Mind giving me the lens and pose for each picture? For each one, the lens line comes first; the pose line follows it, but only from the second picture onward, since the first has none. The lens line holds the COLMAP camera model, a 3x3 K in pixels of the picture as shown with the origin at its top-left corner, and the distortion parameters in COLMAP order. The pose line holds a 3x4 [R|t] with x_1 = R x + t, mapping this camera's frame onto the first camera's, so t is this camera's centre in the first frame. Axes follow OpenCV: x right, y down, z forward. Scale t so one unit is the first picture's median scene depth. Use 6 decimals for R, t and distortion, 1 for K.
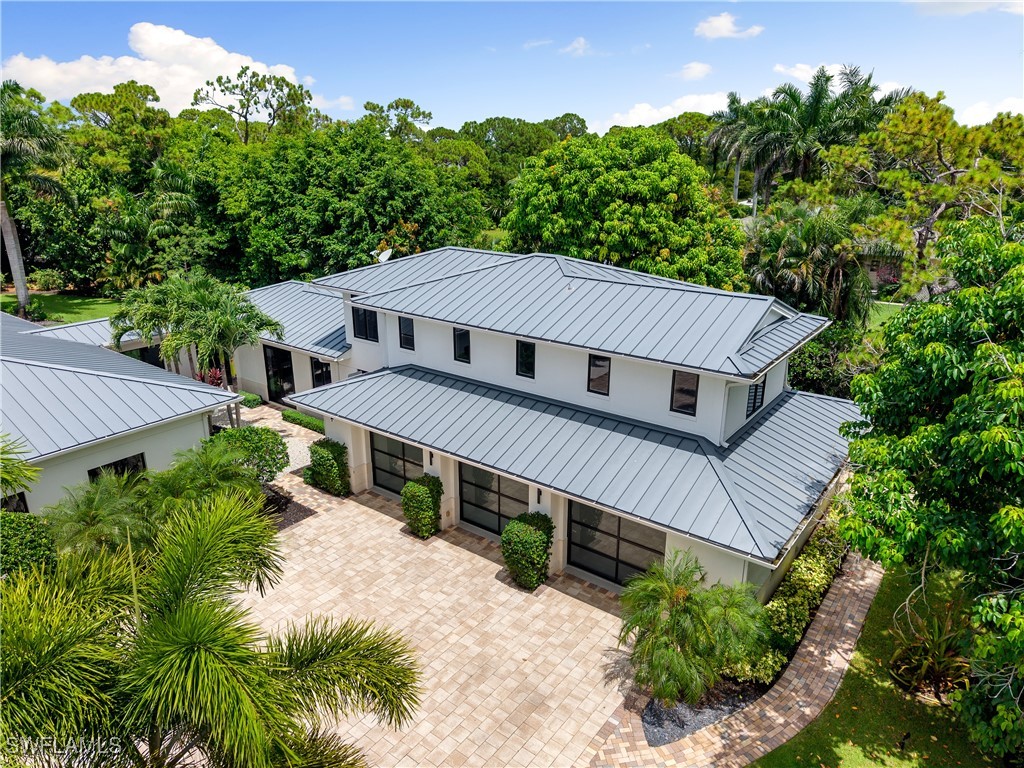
lens RADIAL K [[694.6, 0, 508.3], [0, 694.6, 391.6], [0, 0, 1]] dist [0.008374, -0.001330]
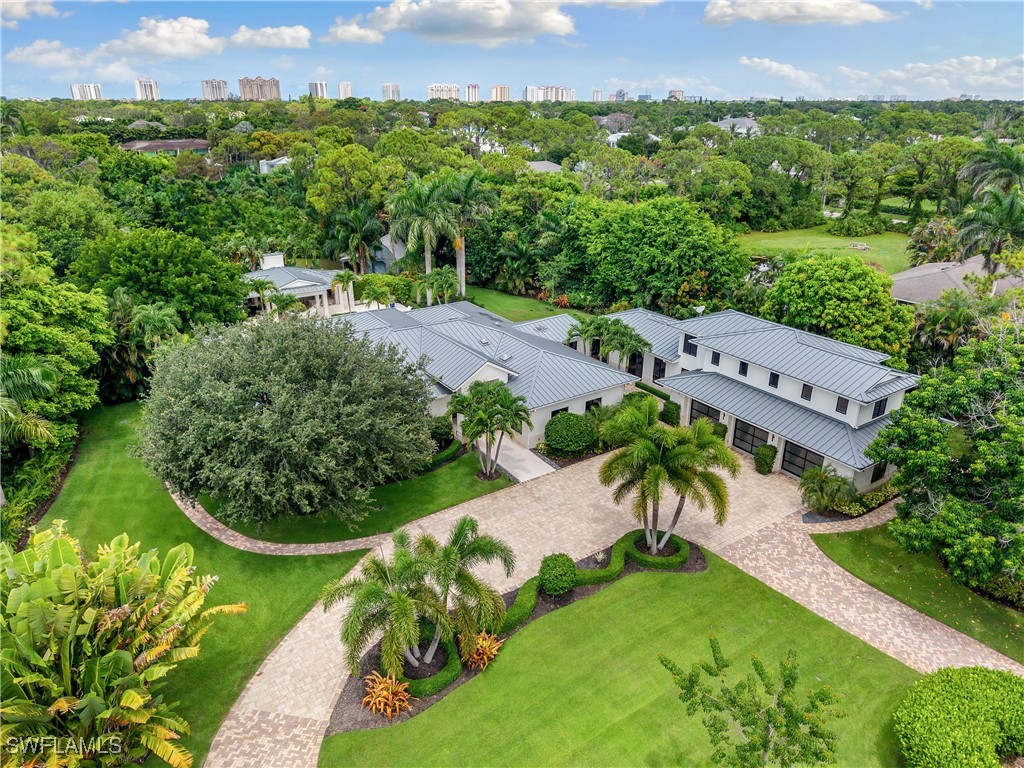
lens RADIAL K [[694.6, 0, 508.3], [0, 694.6, 391.6], [0, 0, 1]] dist [0.008374, -0.001330]
pose [[0.946231, 0.128398, -0.296920, -0.092465], [-0.109628, 0.990820, 0.079099, -0.072811], [0.304350, -0.042295, 0.951621, -1.131197]]
